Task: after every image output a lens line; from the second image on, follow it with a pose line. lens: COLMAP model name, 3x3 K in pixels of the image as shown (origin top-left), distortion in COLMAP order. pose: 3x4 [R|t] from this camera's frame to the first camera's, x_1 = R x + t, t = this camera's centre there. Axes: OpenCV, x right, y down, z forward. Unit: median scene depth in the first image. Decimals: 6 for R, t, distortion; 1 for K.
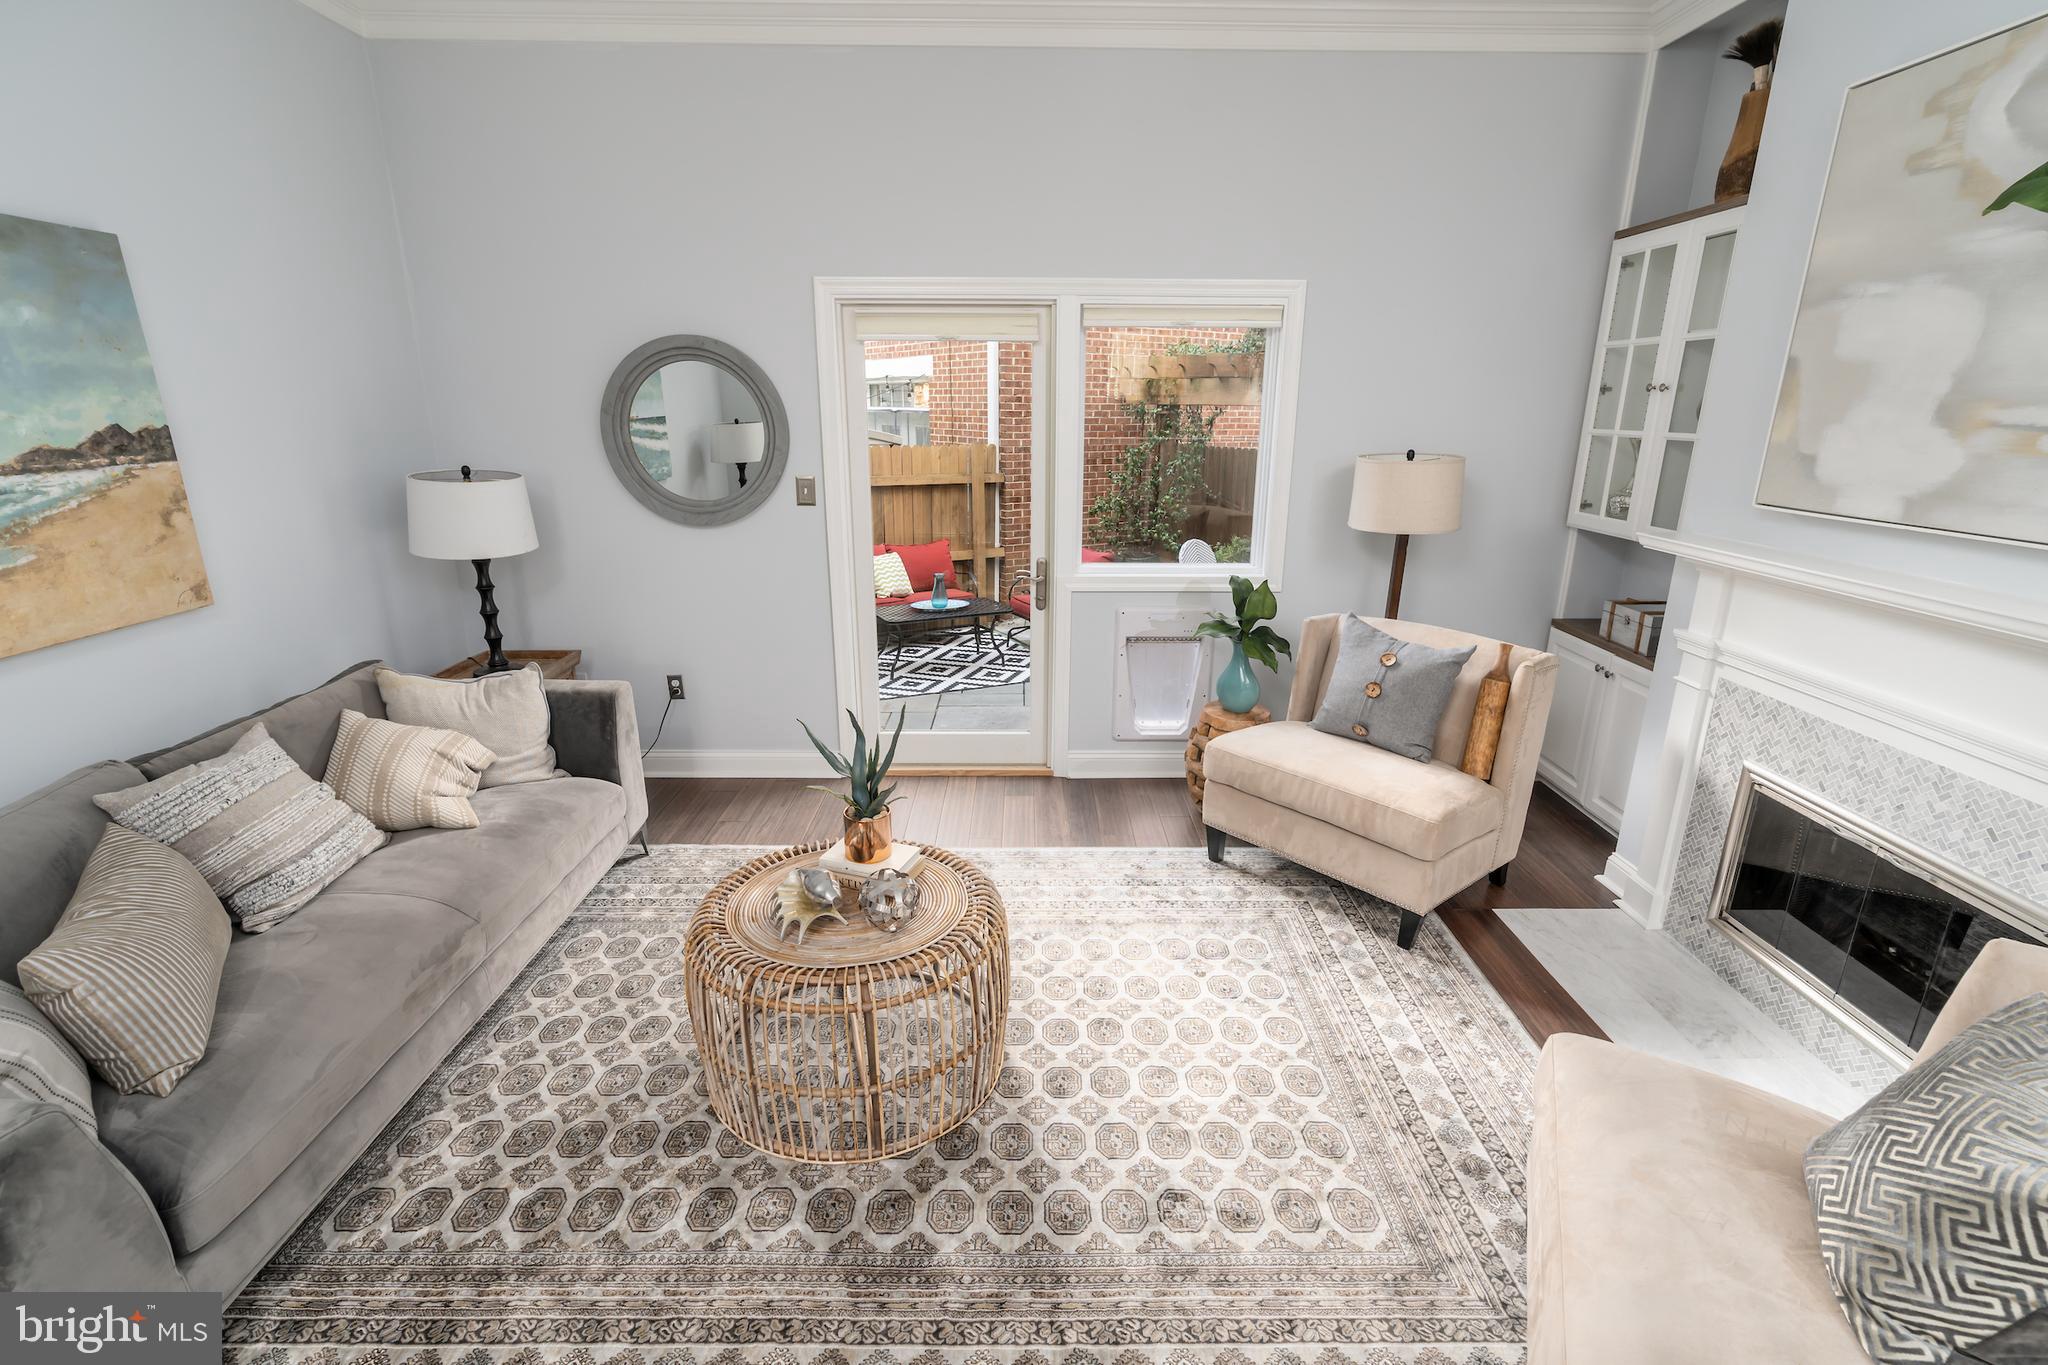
lens RADIAL K [[921.3, 0, 1032.9], [0, 921.3, 681.9], [0, 0, 1]] dist [-0.003418, 0.001155]
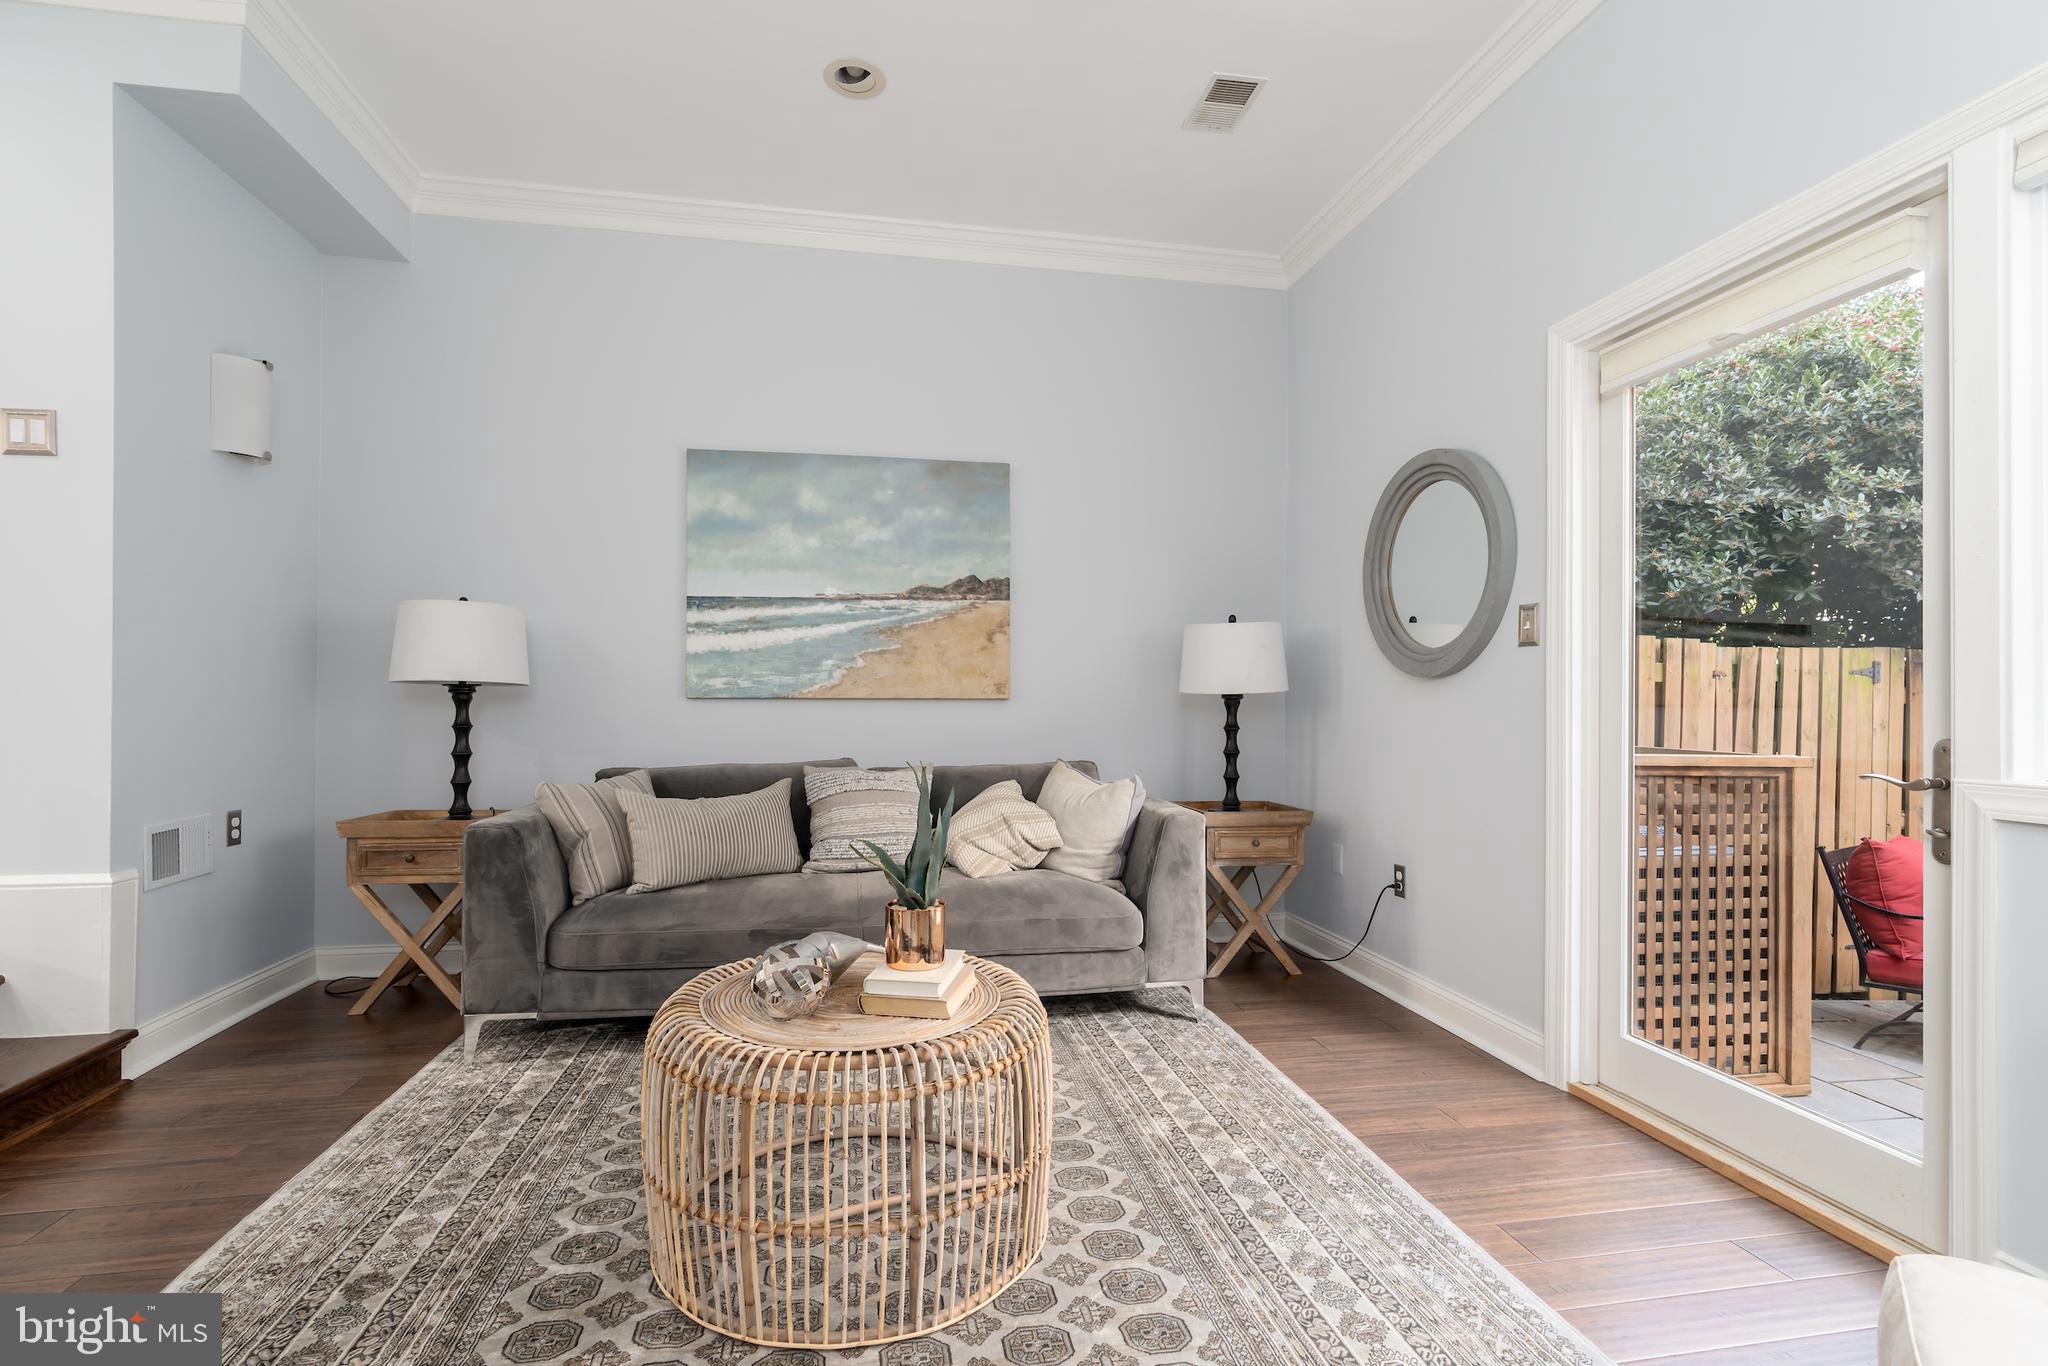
lens RADIAL K [[912.4, 0, 1026.1], [0, 912.4, 709.6], [0, 0, 1]] dist [-0.000510, 0.000049]
pose [[0.164930, -0.003786, -0.986298, 0.474972], [-0.288796, 0.955980, -0.051962, -0.001846], [0.943077, 0.293409, 0.156576, 0.750645]]
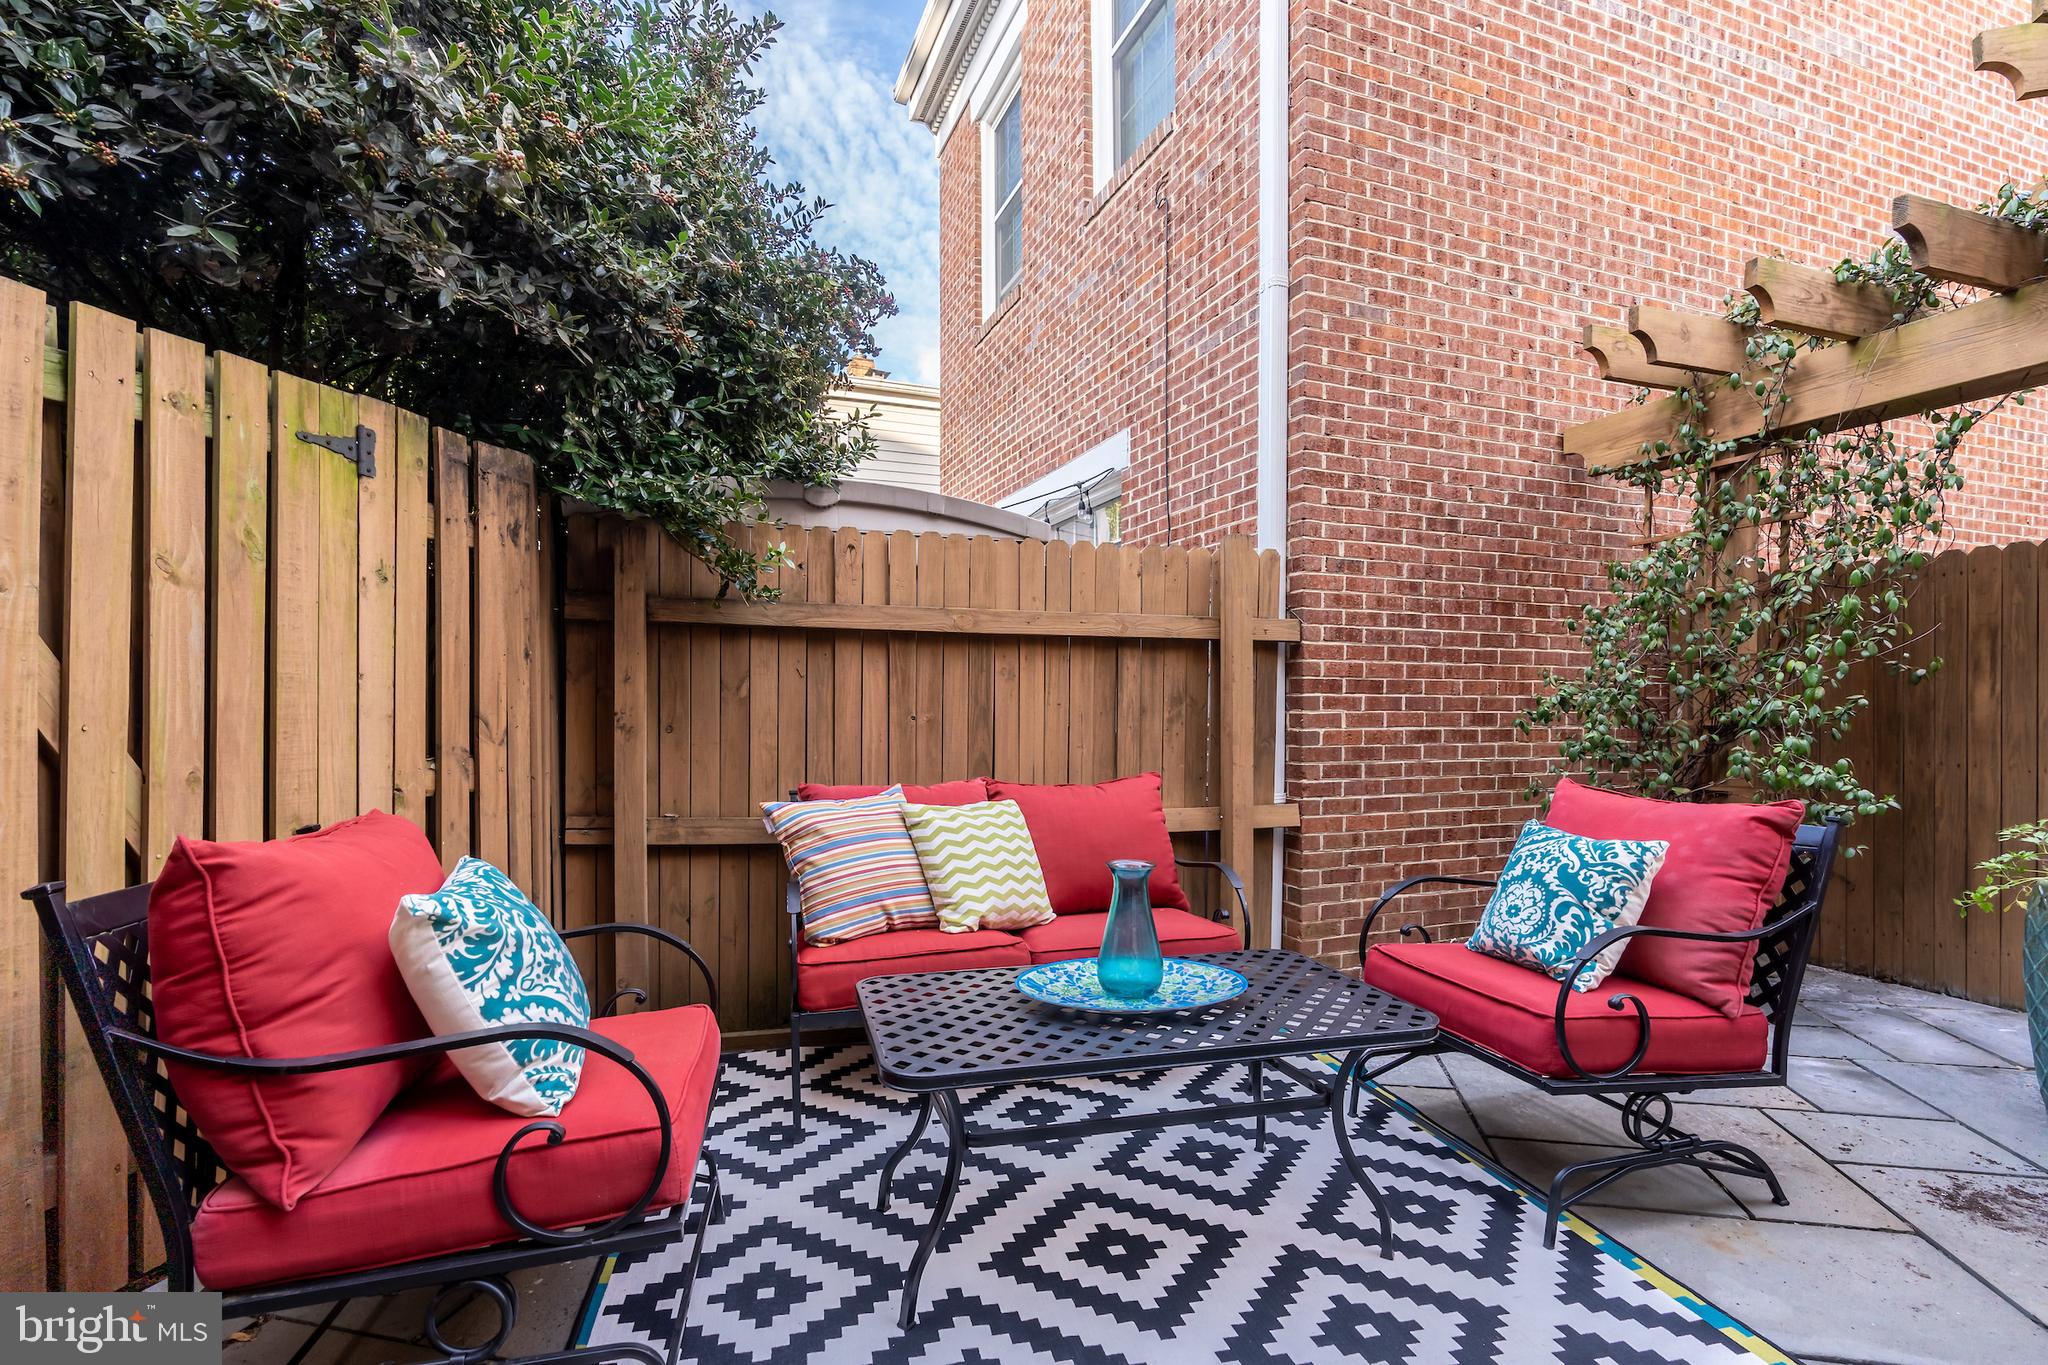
lens RADIAL K [[950.4, 0, 1028.4], [0, 950.4, 701.0], [0, 0, 1]] dist [0.001975, 0.000807]
pose [[0.978318, -0.001162, -0.207104, -0.189164], [-0.058406, 0.957849, -0.281272, -0.210148], [0.198702, 0.287269, 0.937013, 1.842868]]
